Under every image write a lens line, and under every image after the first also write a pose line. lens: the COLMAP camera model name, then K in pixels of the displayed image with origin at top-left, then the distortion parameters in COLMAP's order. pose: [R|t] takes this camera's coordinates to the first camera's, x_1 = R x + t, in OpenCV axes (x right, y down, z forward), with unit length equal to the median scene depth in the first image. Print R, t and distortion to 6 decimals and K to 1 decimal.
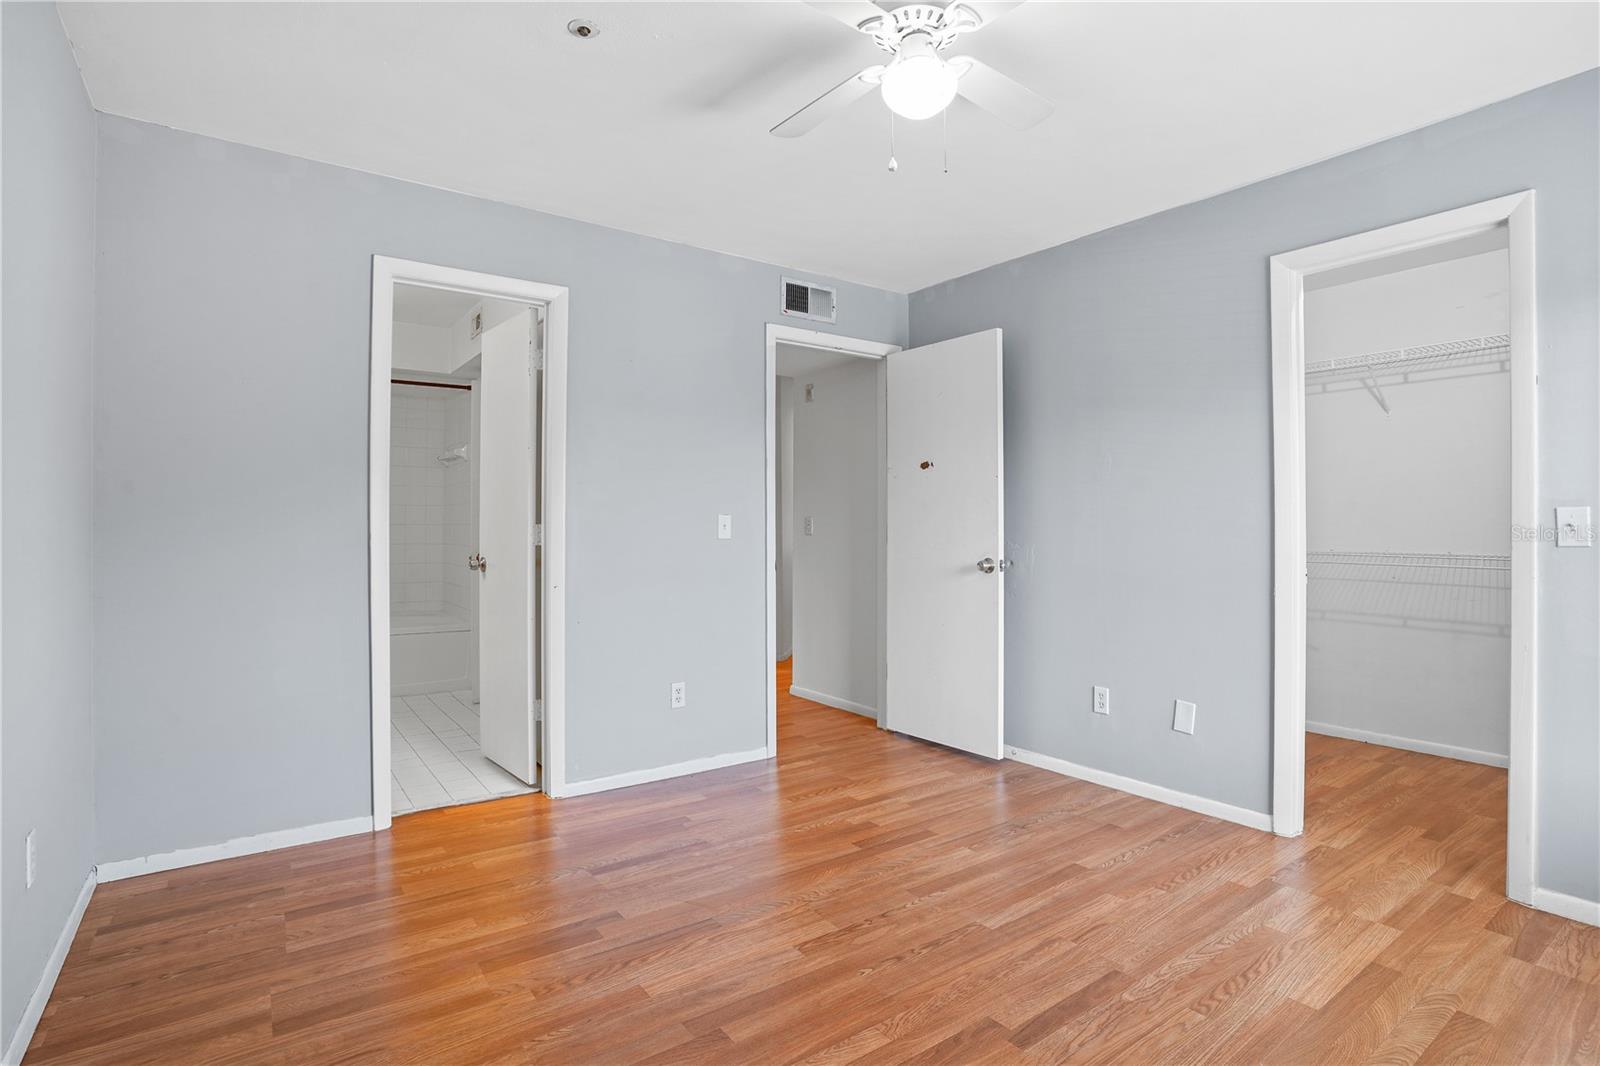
lens RADIAL K [[781.0, 0, 797.5], [0, 781.0, 533.9], [0, 0, 1]] dist [-0.039920, 0.003953]
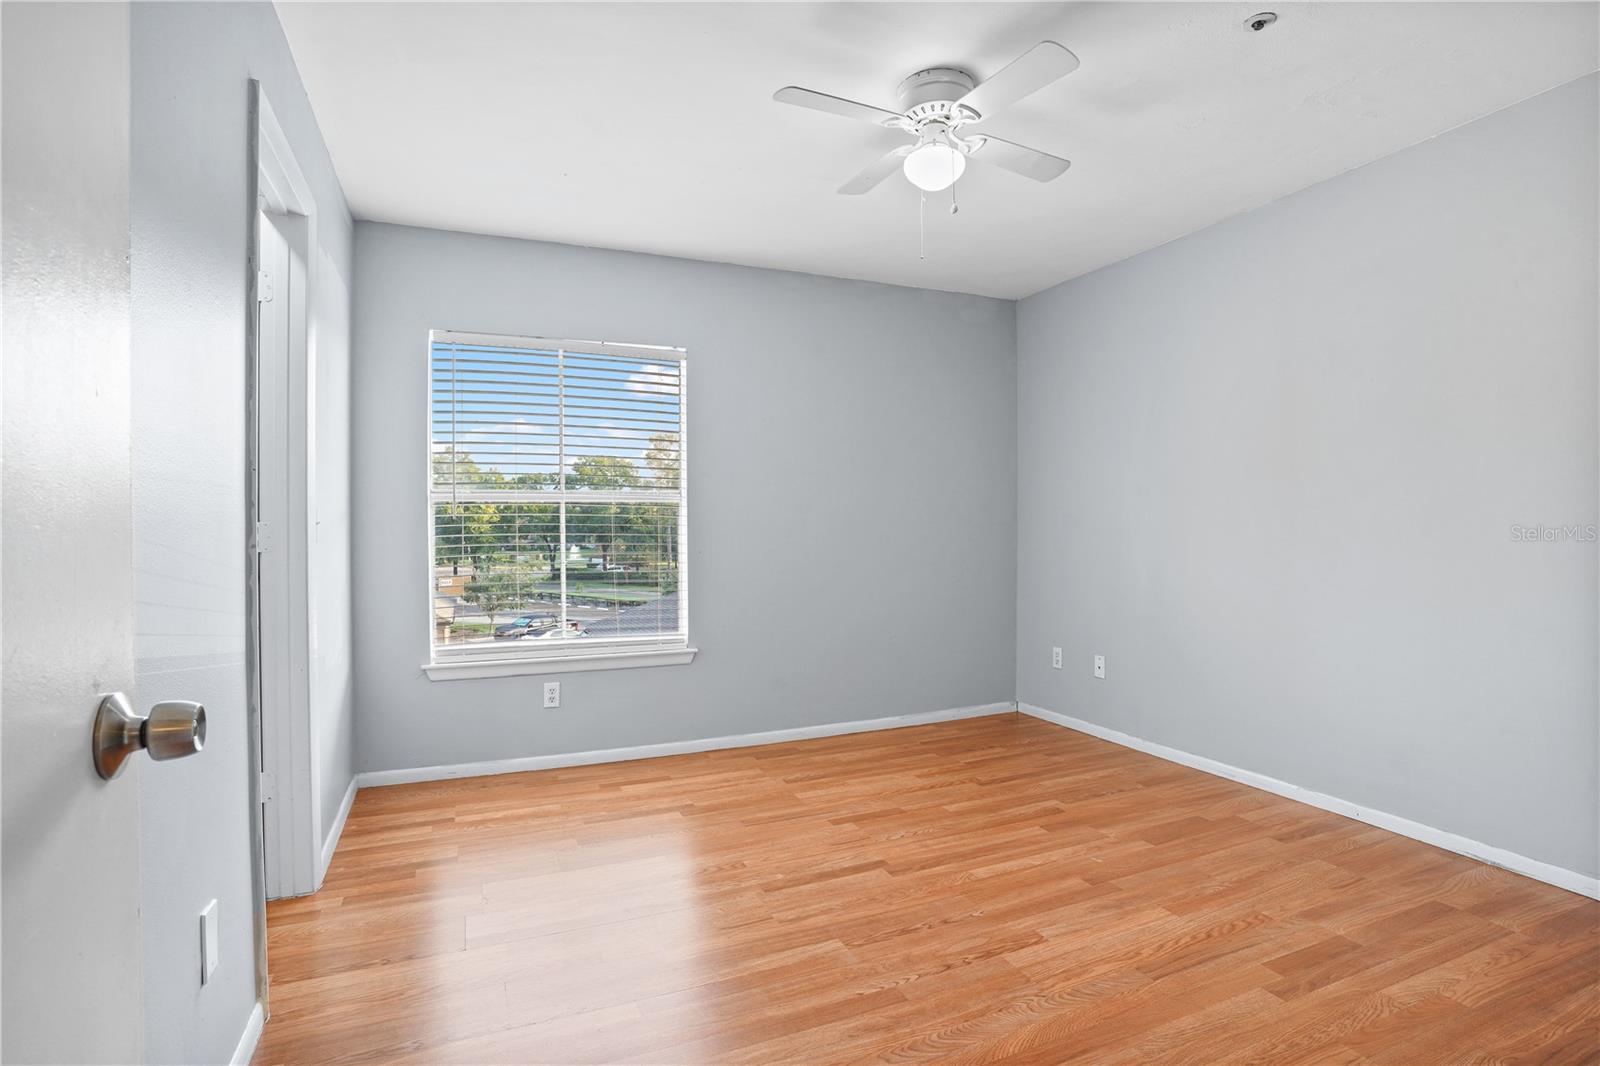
lens RADIAL K [[781.0, 0, 802.5], [0, 781.0, 529.7], [0, 0, 1]] dist [-0.039920, 0.003953]
pose [[-0.977322, 0.003017, 0.211736, 0.094565], [0.004924, 0.999952, 0.008482, -0.009228], [-0.211701, 0.009333, -0.977290, 2.055461]]
